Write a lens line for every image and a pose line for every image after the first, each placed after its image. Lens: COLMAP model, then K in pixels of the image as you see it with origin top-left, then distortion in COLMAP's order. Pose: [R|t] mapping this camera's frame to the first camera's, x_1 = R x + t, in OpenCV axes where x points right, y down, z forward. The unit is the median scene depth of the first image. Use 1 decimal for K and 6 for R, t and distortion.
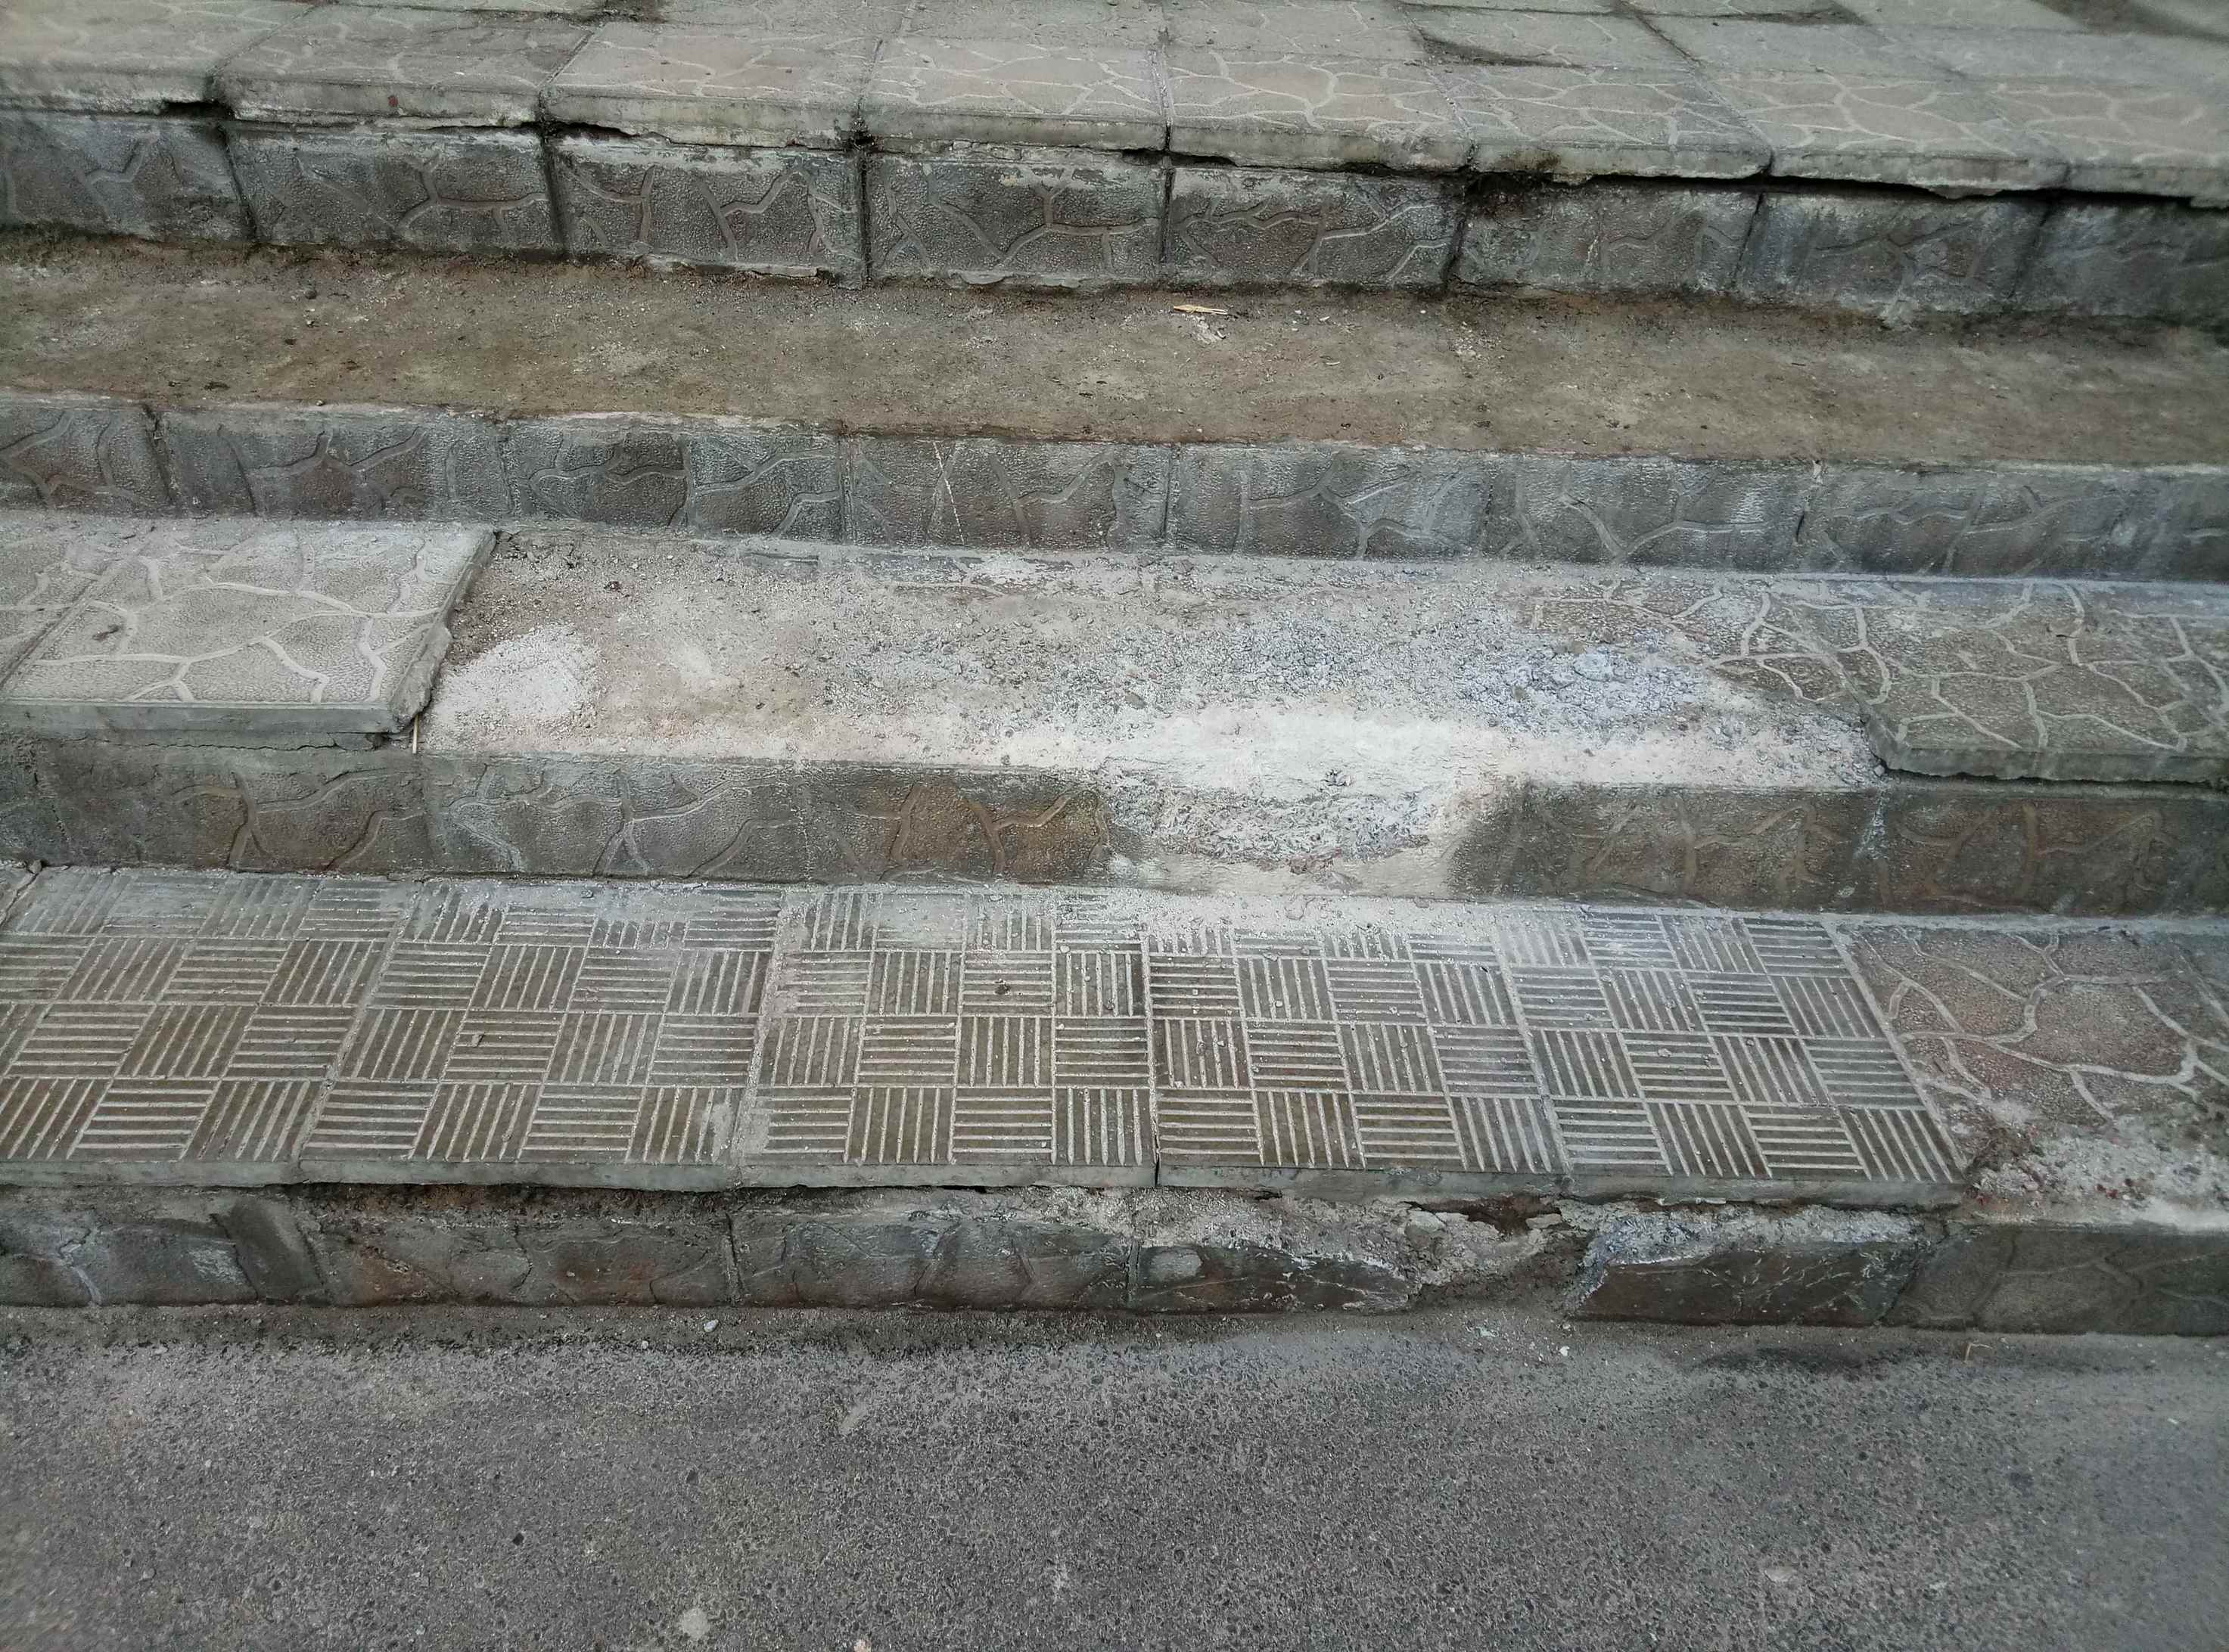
lens RADIAL K [[1639.2, 0, 1069.1], [0, 1639.2, 832.3], [0, 0, 1]] dist [0.044082, -0.032300]
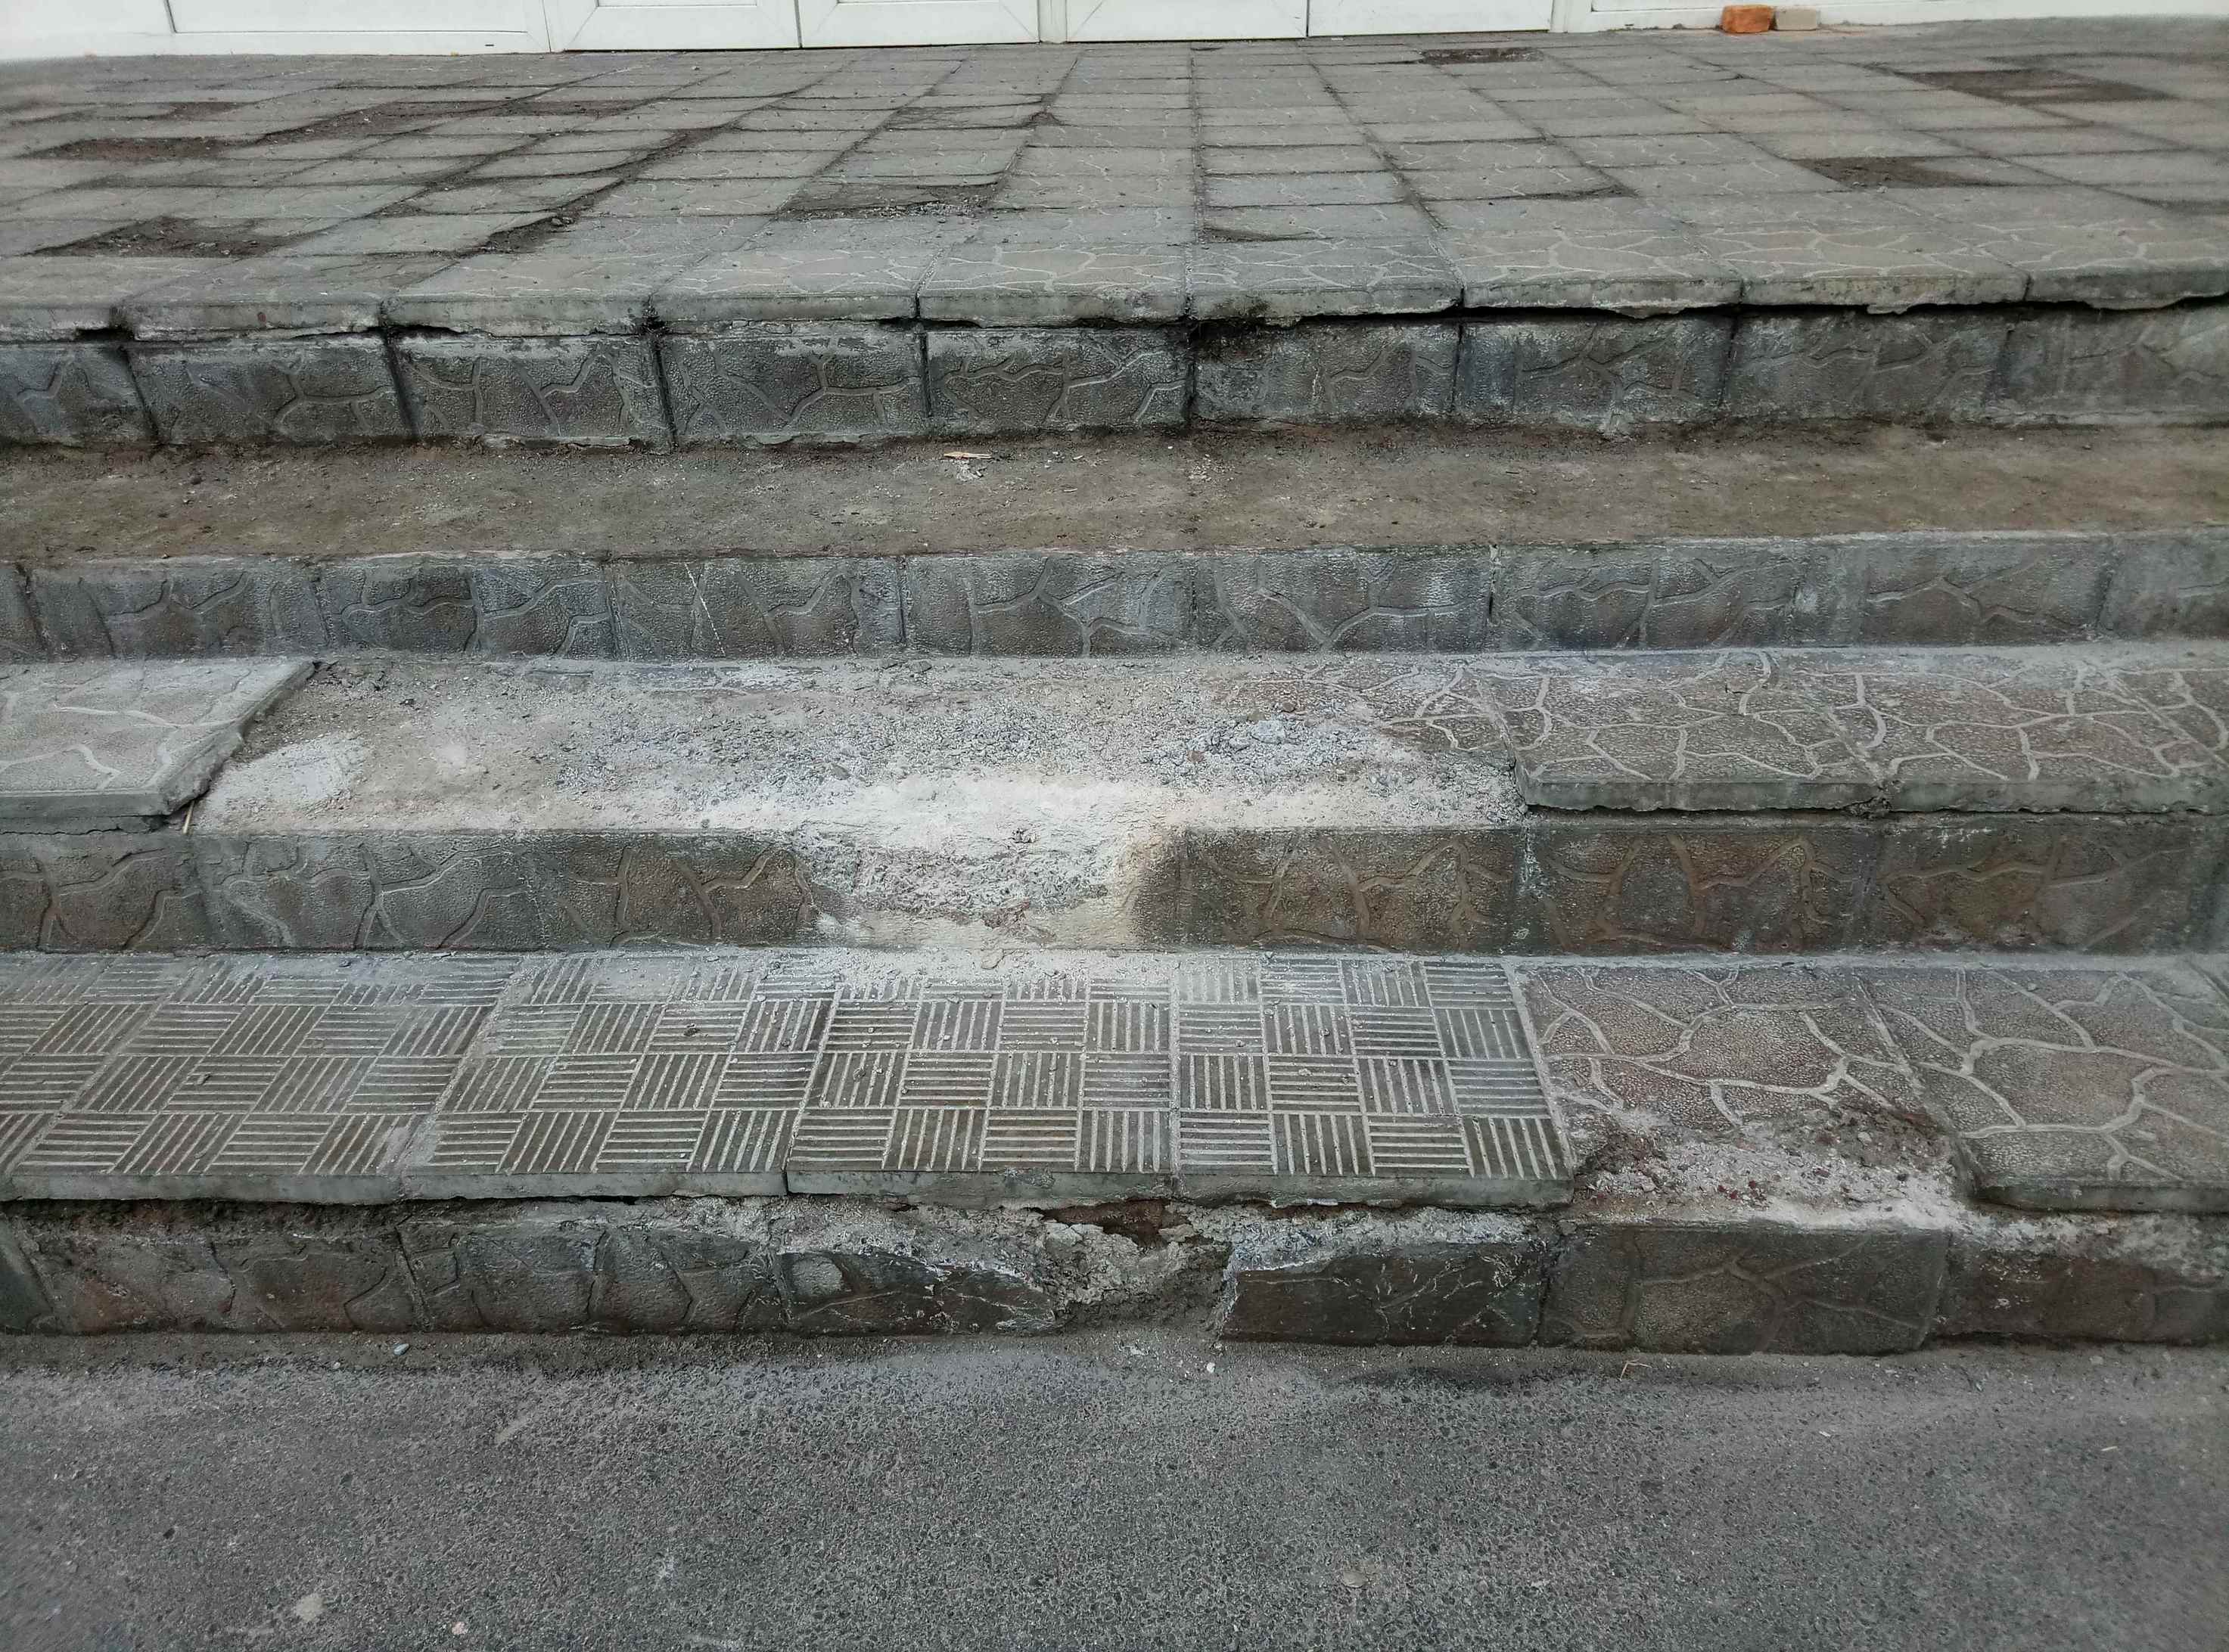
lens RADIAL K [[1639.2, 0, 1069.1], [0, 1639.2, 832.3], [0, 0, 1]] dist [0.044082, -0.032300]
pose [[0.995355, -0.035148, -0.089632, 0.296144], [0.020538, 0.987066, -0.158992, 0.138600], [0.094061, 0.156412, 0.983203, -0.055408]]
